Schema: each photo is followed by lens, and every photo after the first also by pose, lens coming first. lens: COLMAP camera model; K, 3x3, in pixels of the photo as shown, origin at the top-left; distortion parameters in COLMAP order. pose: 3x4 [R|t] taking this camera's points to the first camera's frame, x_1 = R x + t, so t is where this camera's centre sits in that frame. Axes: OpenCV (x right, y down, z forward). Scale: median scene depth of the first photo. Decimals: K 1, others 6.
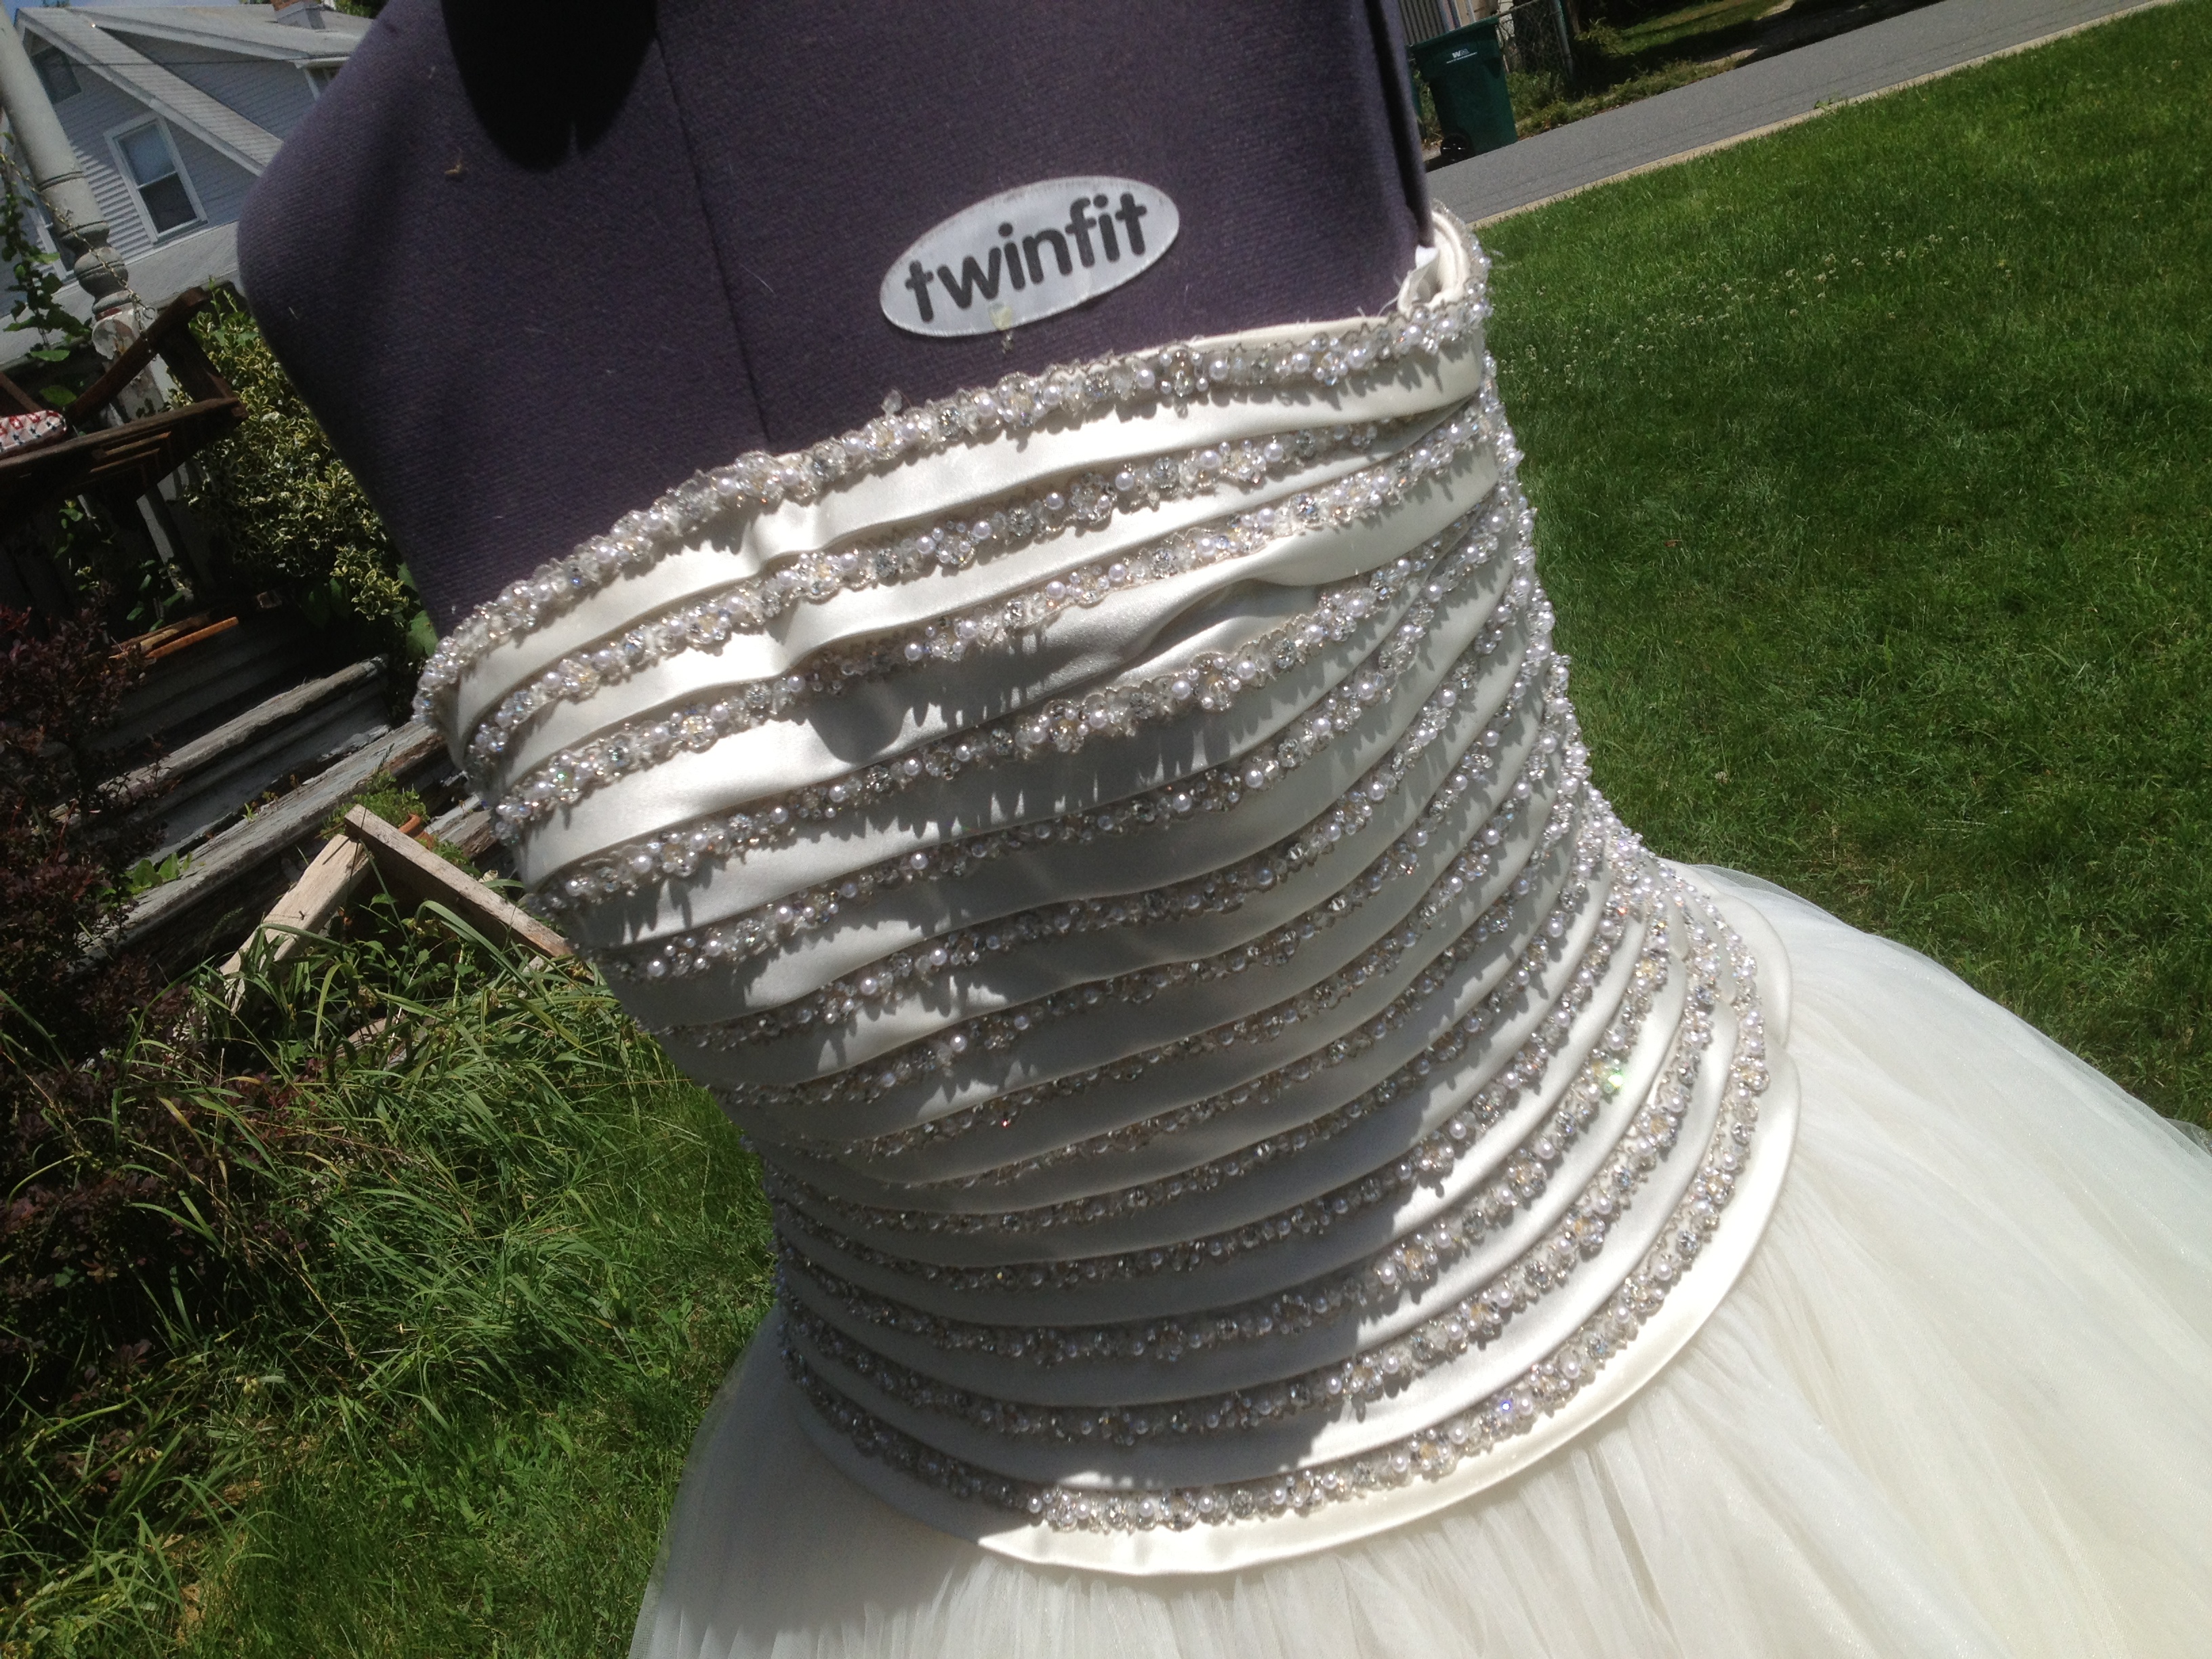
lens RADIAL K [[2099.2, 0, 1106.9], [0, 2099.2, 785.9], [0, 0, 1]] dist [0.194692, -0.474492]
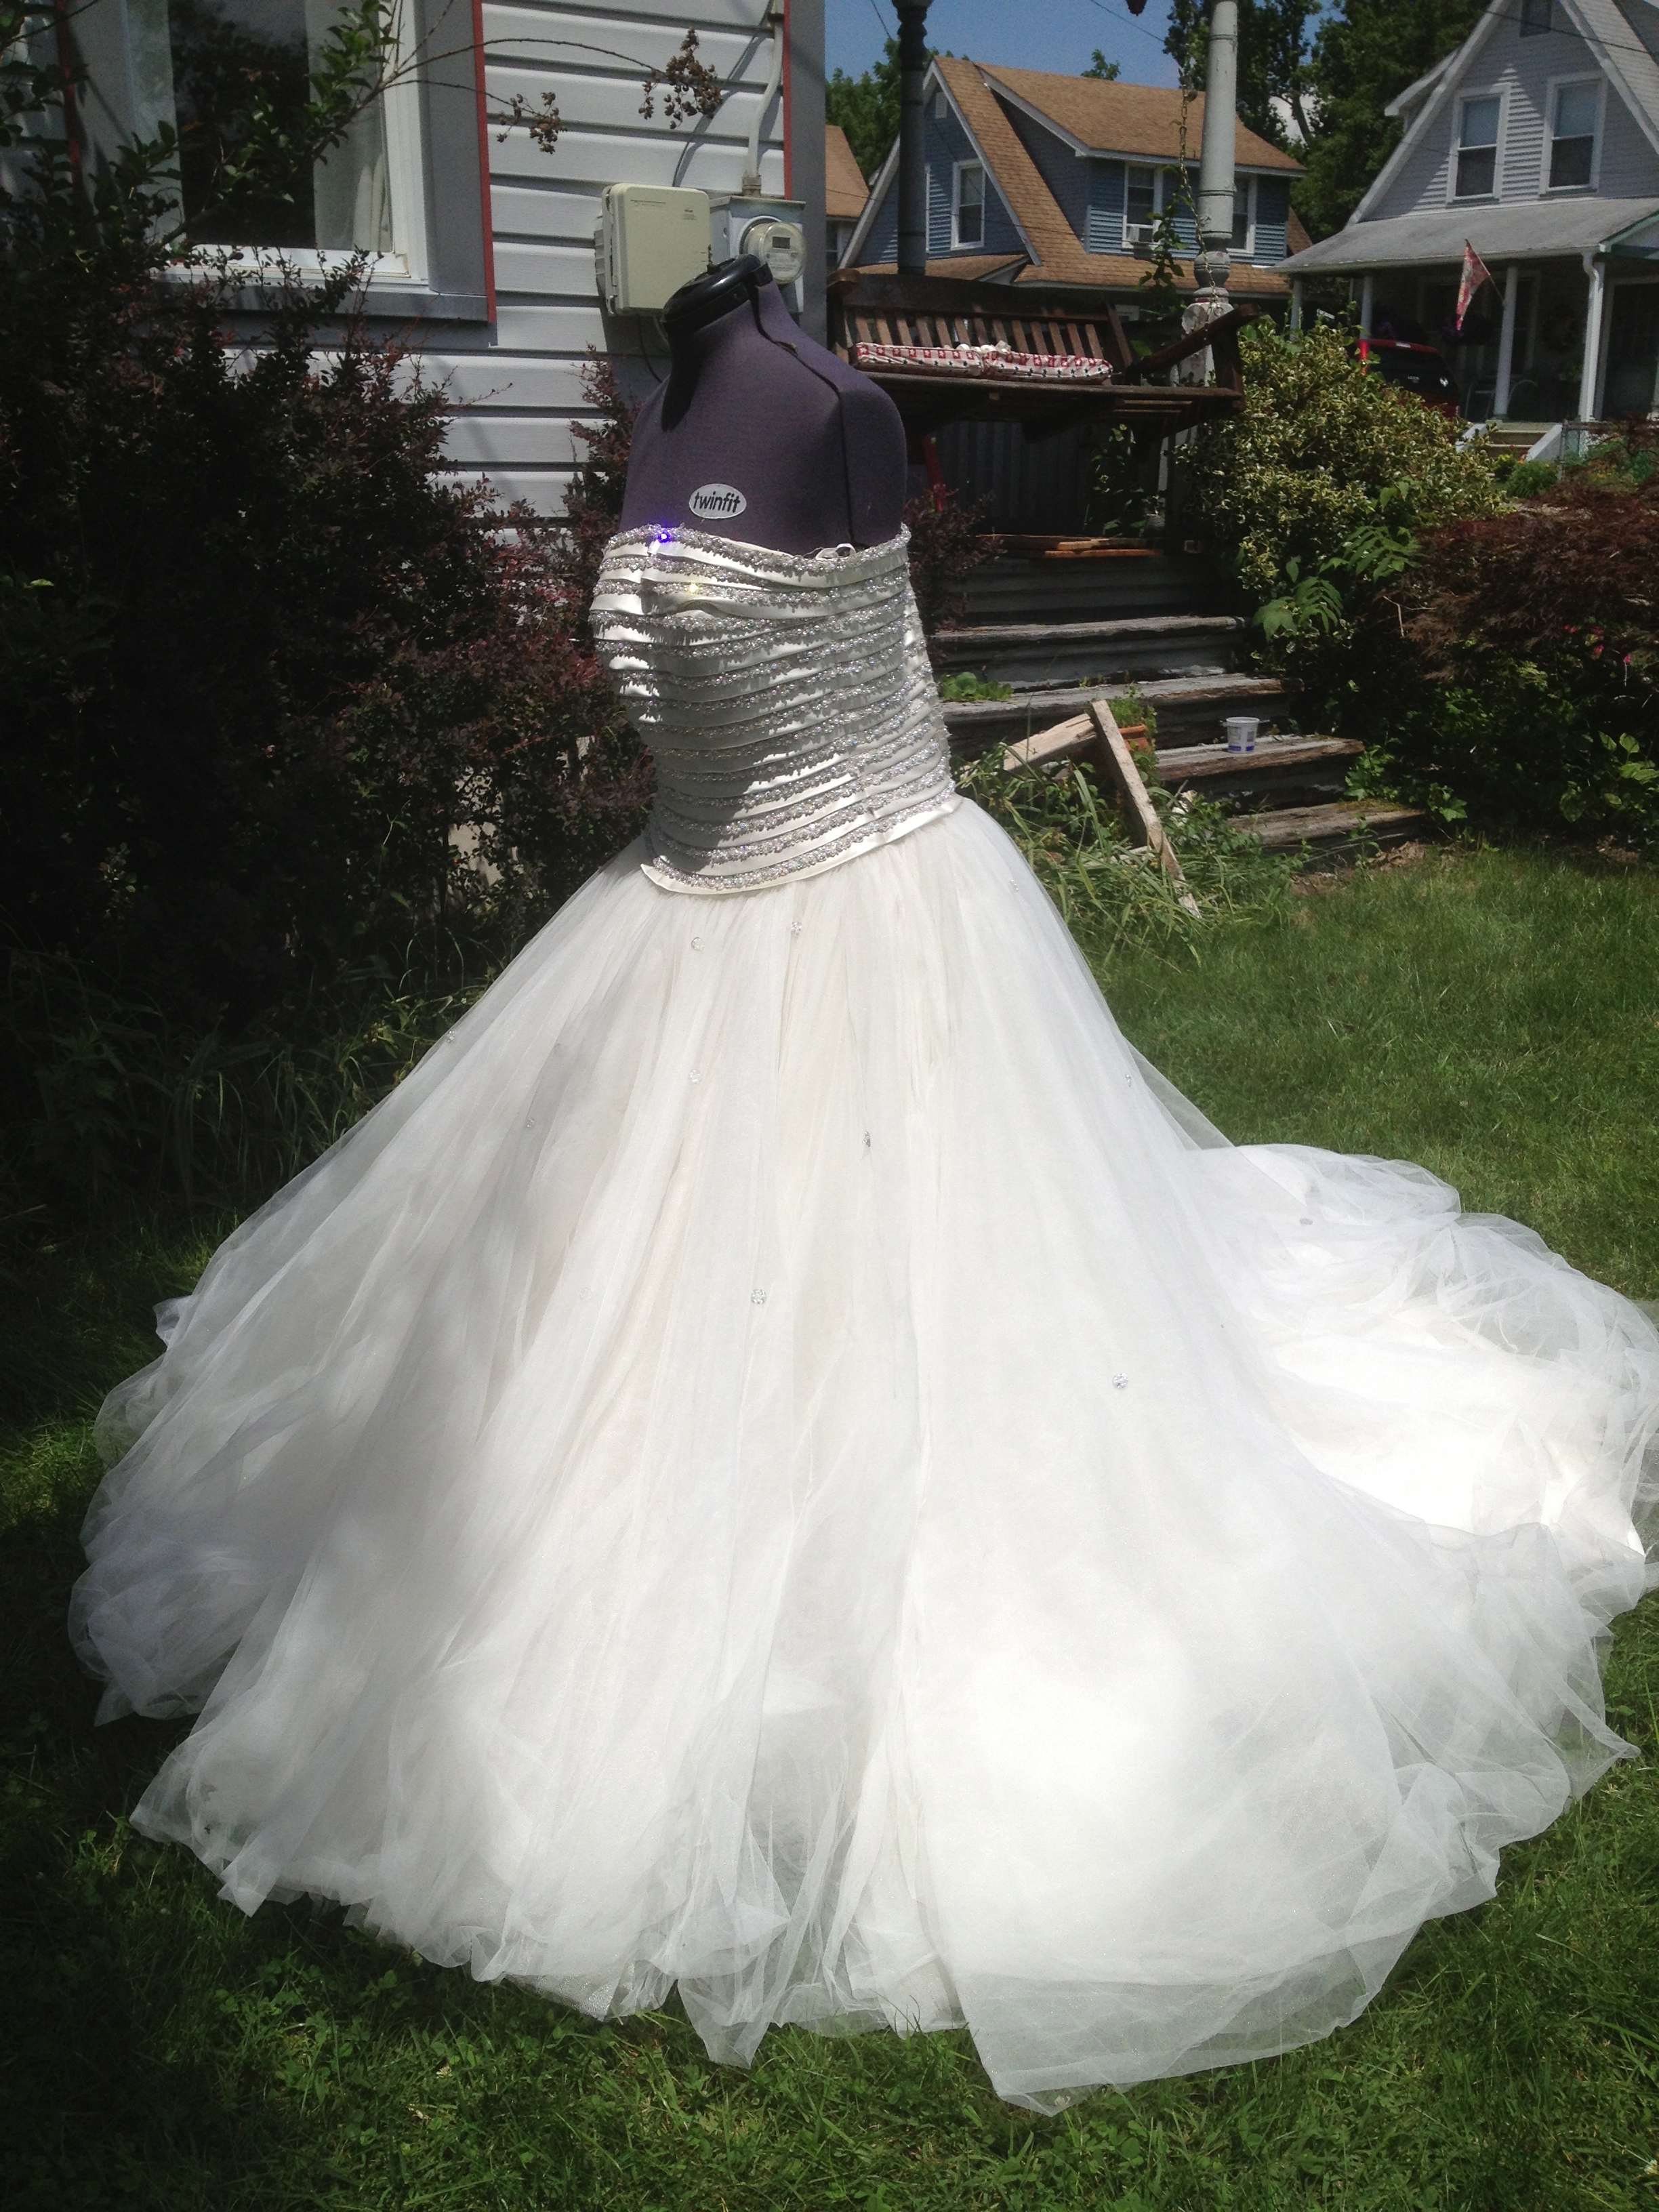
lens RADIAL K [[2168.7, 0, 814.3], [0, 2168.7, 1110.1], [0, 0, 1]] dist [0.218257, -0.520345]
pose [[0.695907, 0.501986, -0.513540, 2.503662], [-0.422590, 0.864438, 0.272331, -0.431560], [0.580630, 0.027500, 0.813703, -1.945604]]
